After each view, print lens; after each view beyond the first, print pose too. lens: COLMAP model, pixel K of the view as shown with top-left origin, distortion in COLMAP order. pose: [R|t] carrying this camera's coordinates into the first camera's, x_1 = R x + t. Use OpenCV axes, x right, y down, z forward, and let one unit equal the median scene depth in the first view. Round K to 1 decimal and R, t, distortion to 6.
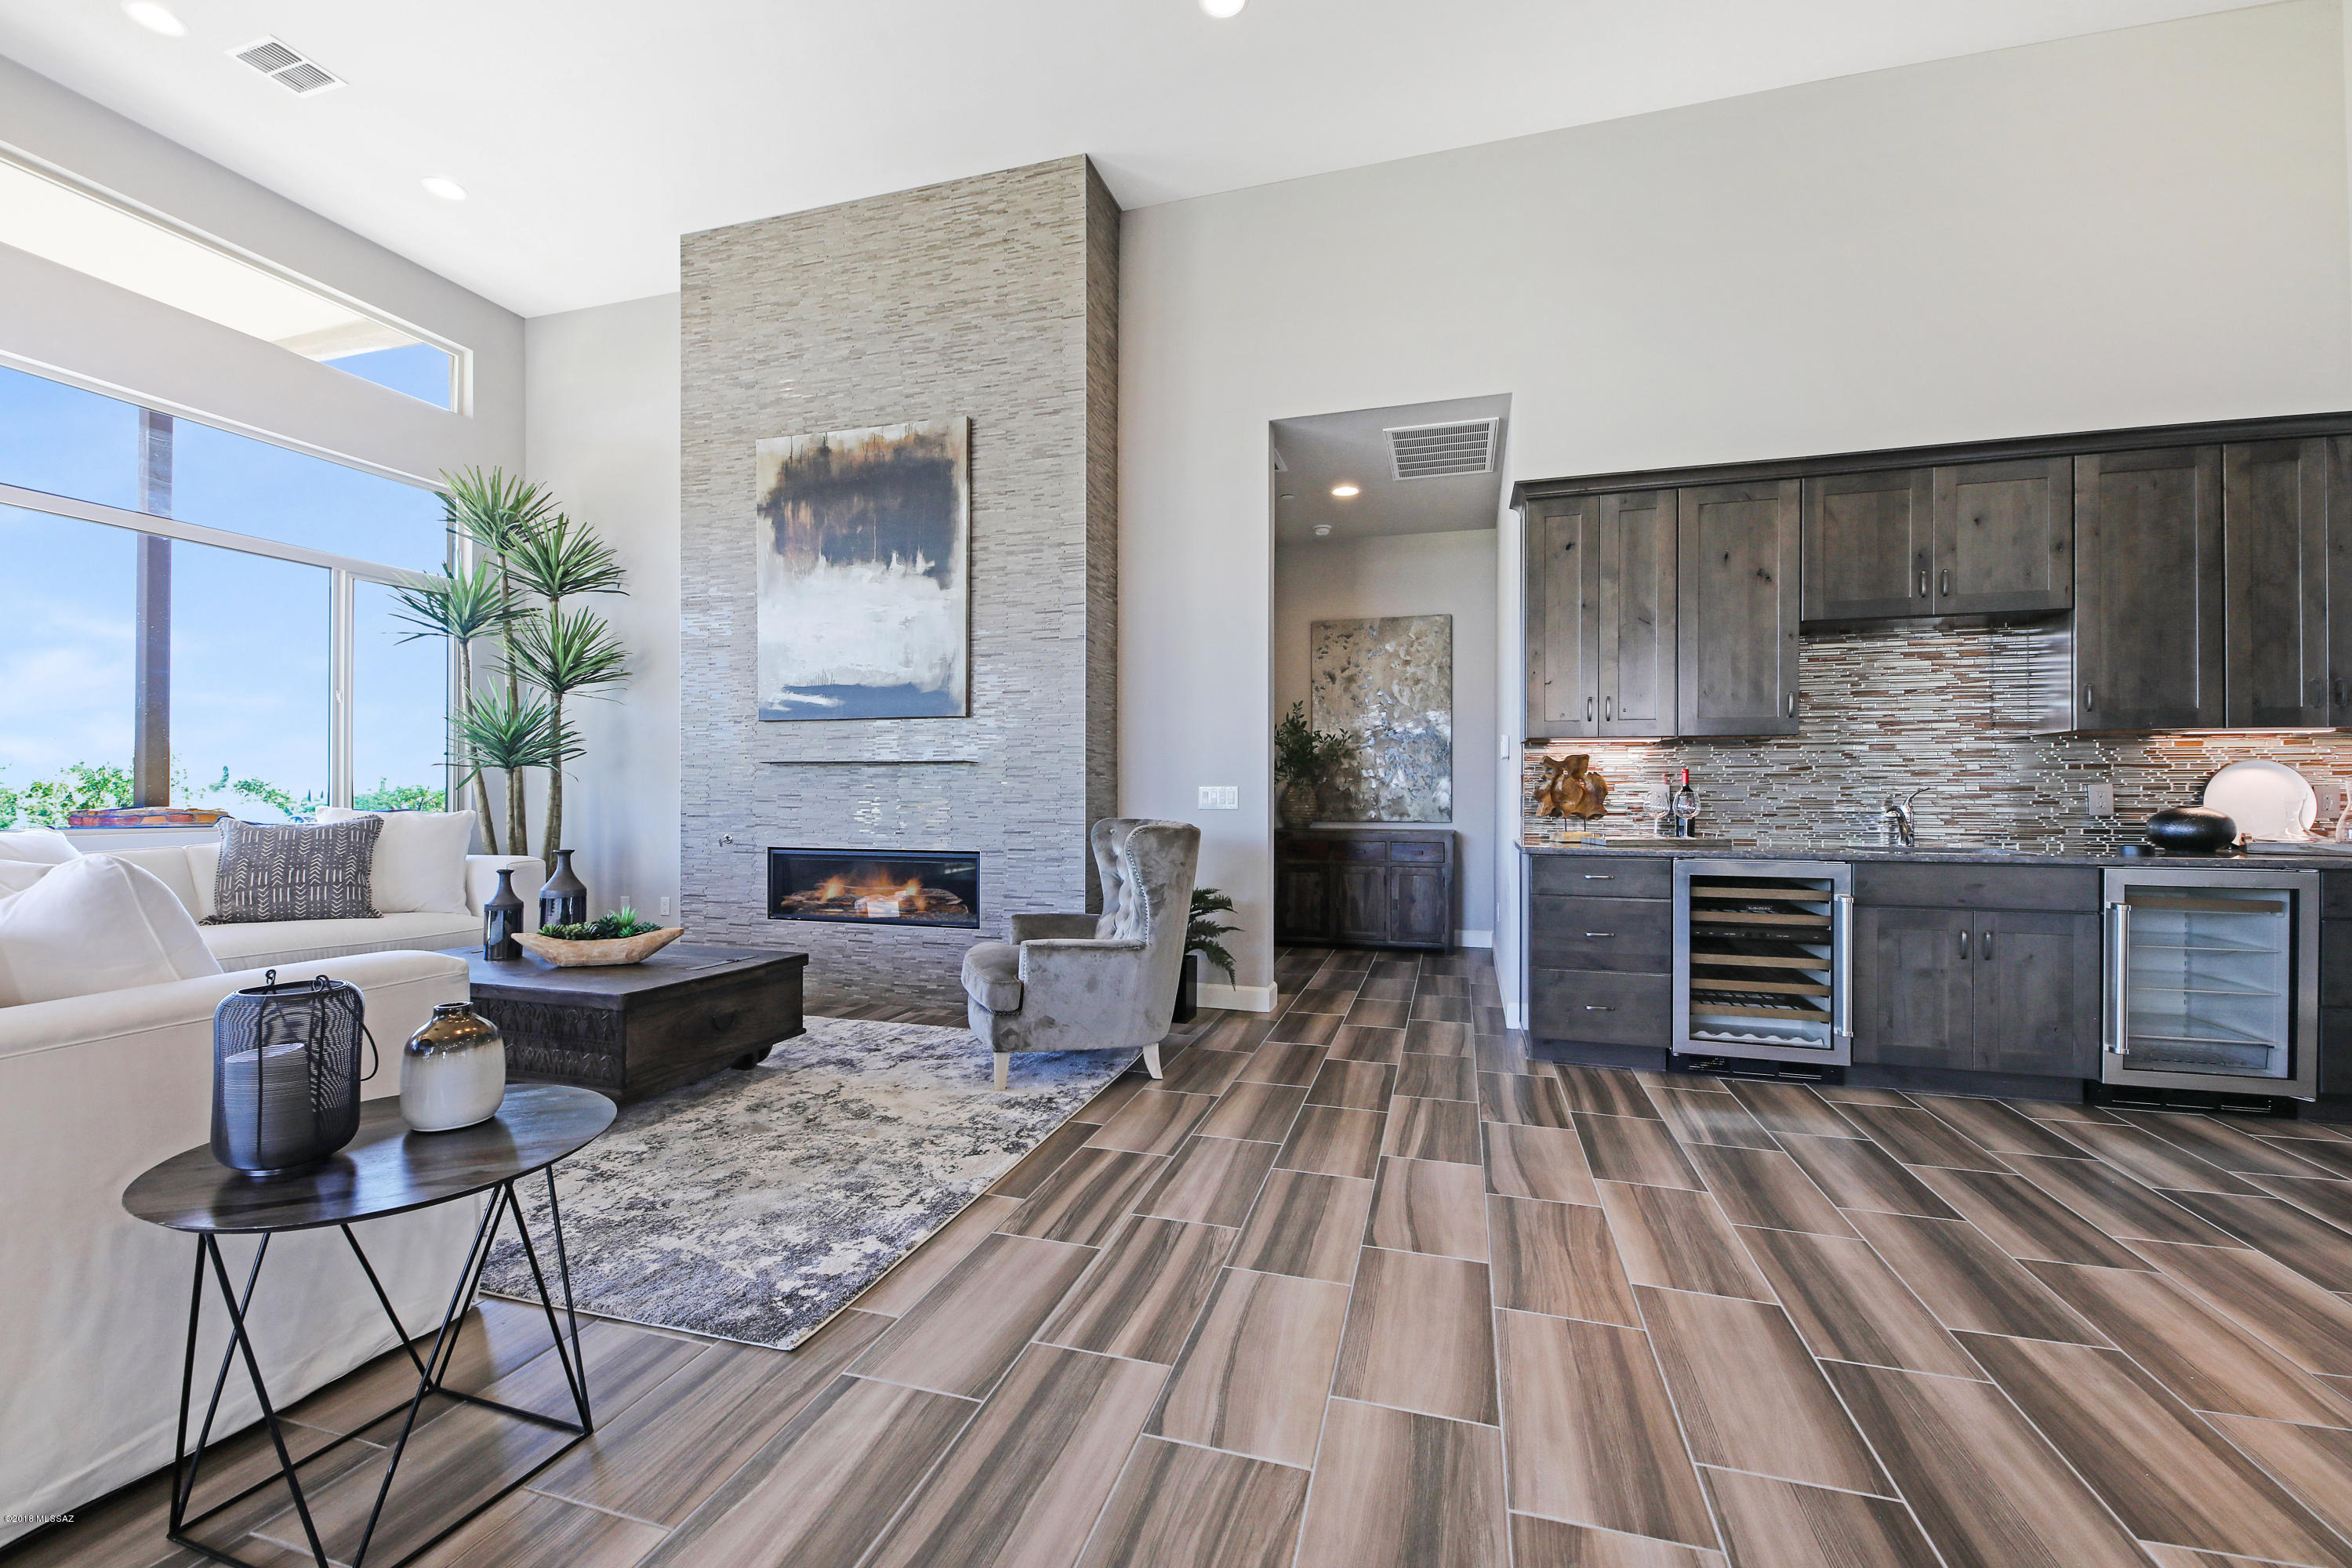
lens RADIAL K [[941.8, 0, 1181.4], [0, 941.8, 791.3], [0, 0, 1]] dist [0.019845, -0.011010]
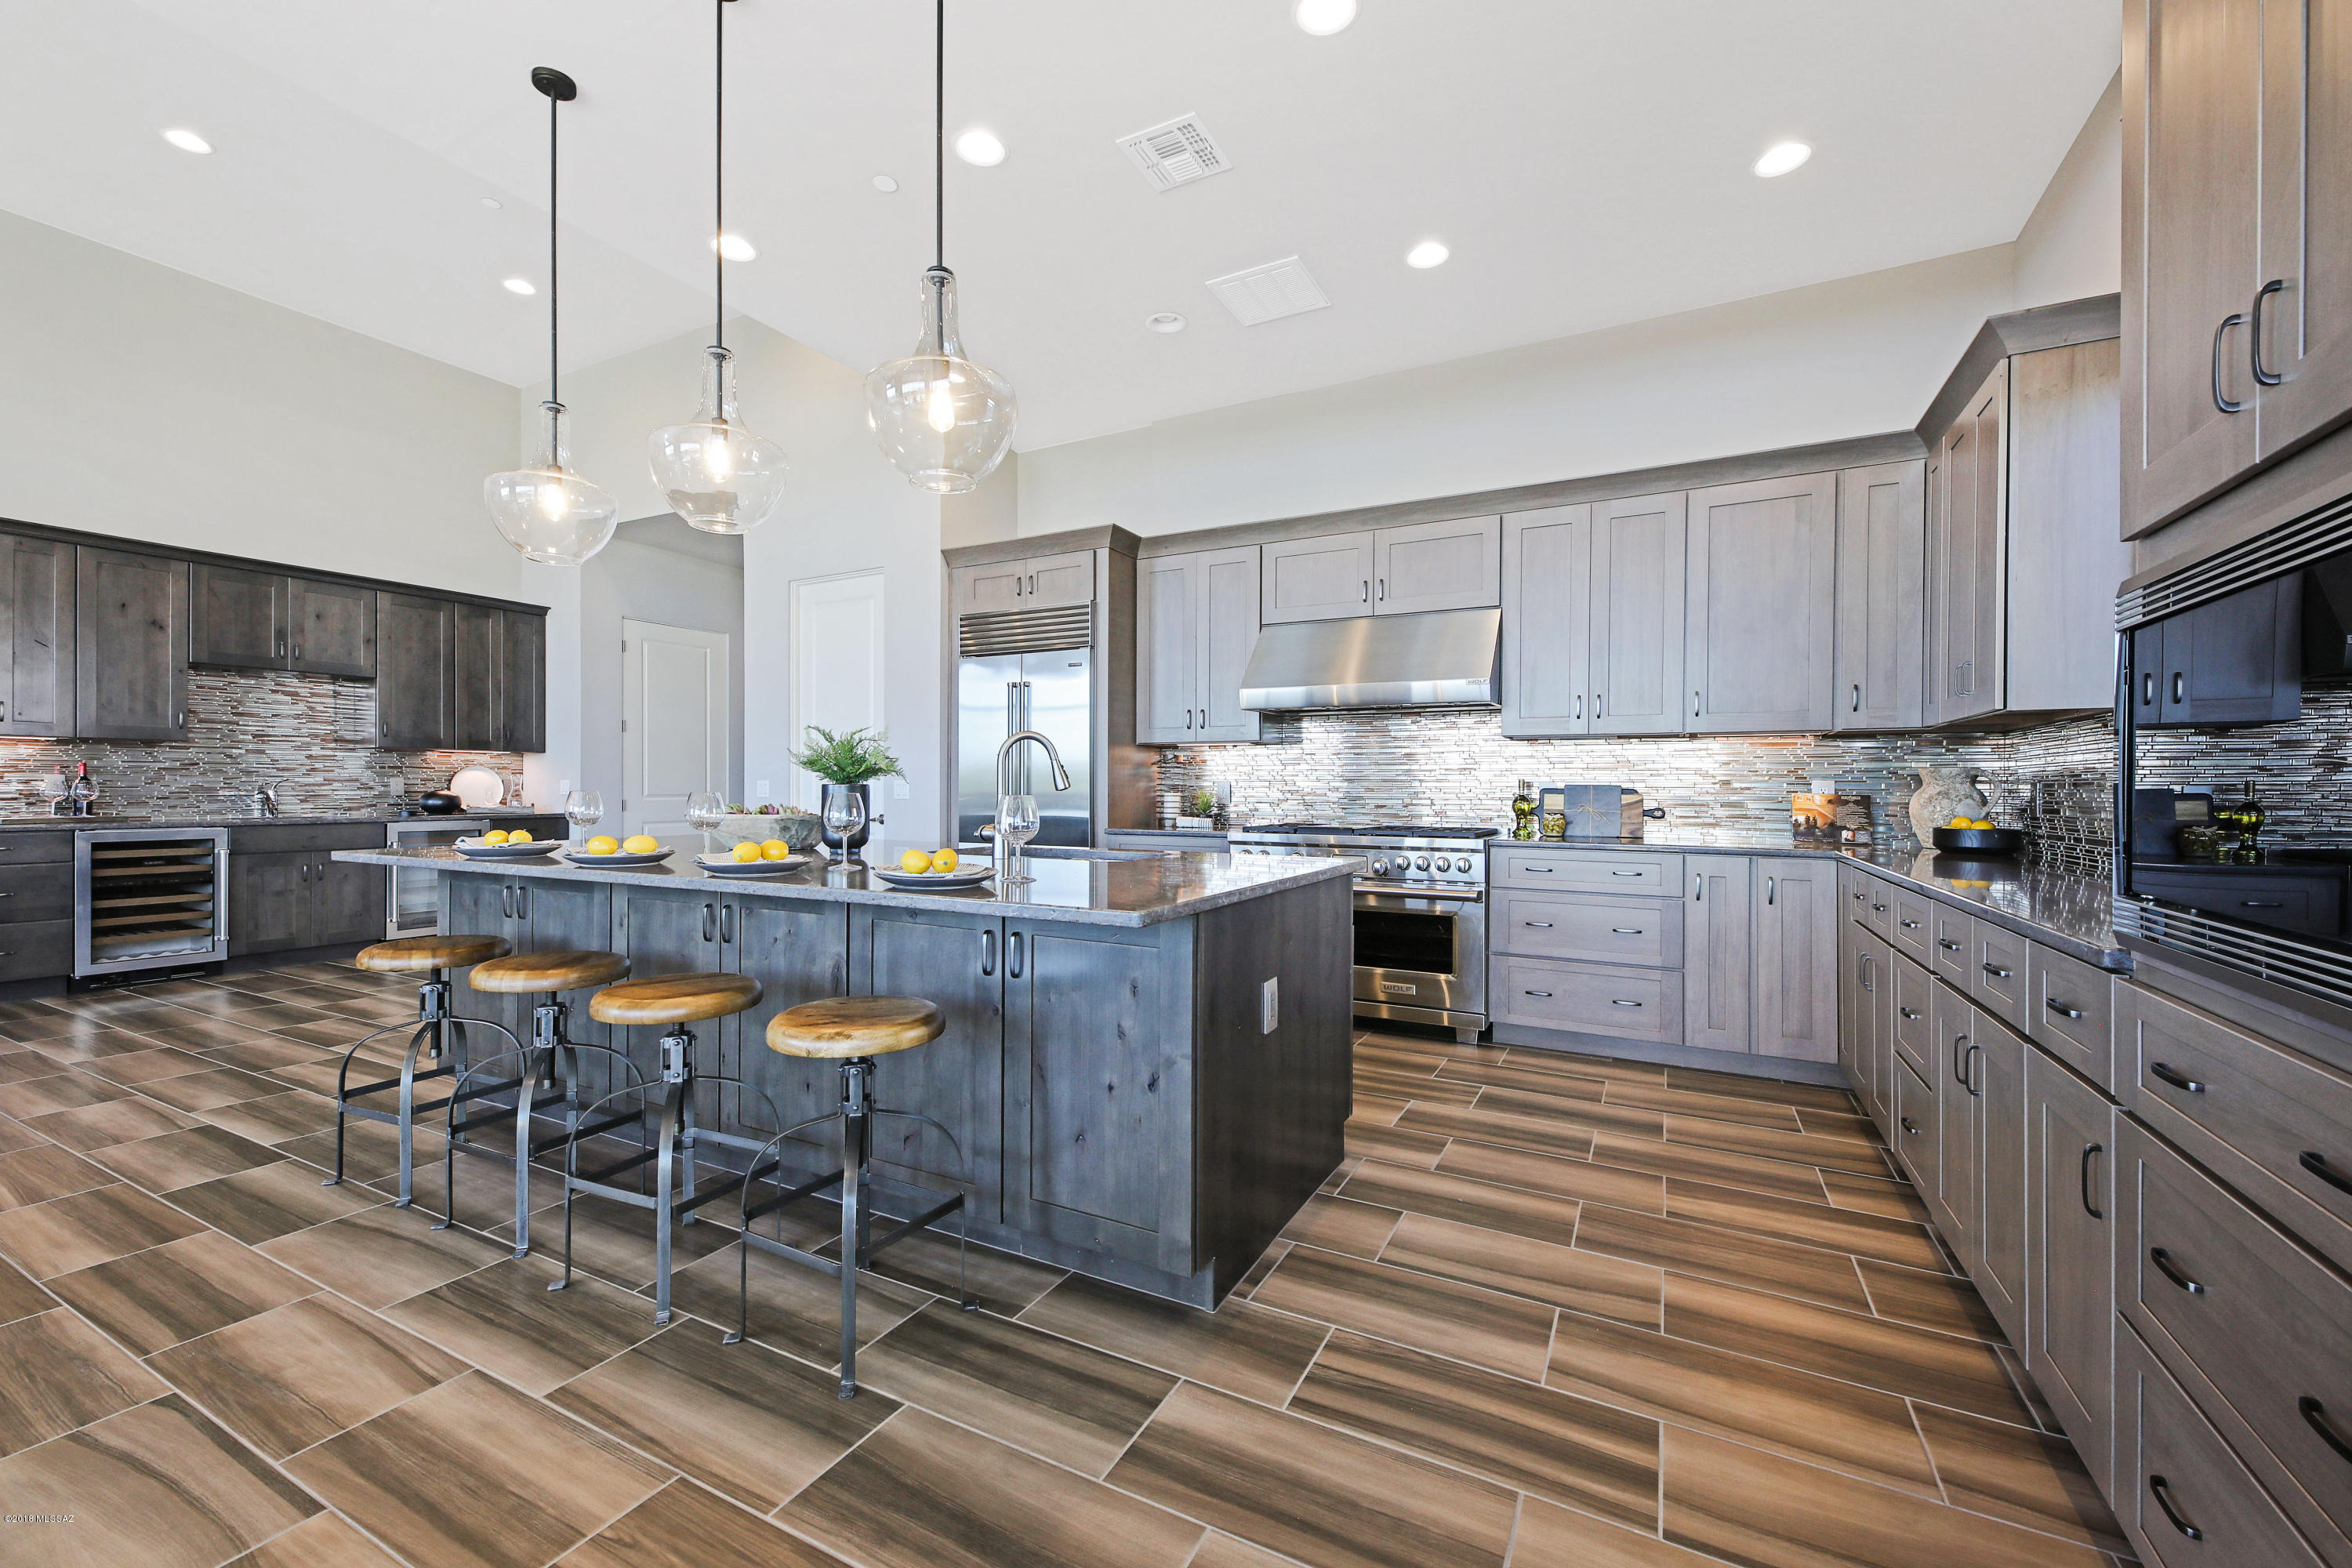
lens RADIAL K [[941.8, 0, 1181.4], [0, 941.8, 791.3], [0, 0, 1]] dist [0.019845, -0.011010]
pose [[0.191464, -0.005132, 0.981486, -0.483102], [-0.006452, 0.999958, 0.006488, -0.003292], [-0.981479, -0.007574, 0.191423, -0.769781]]
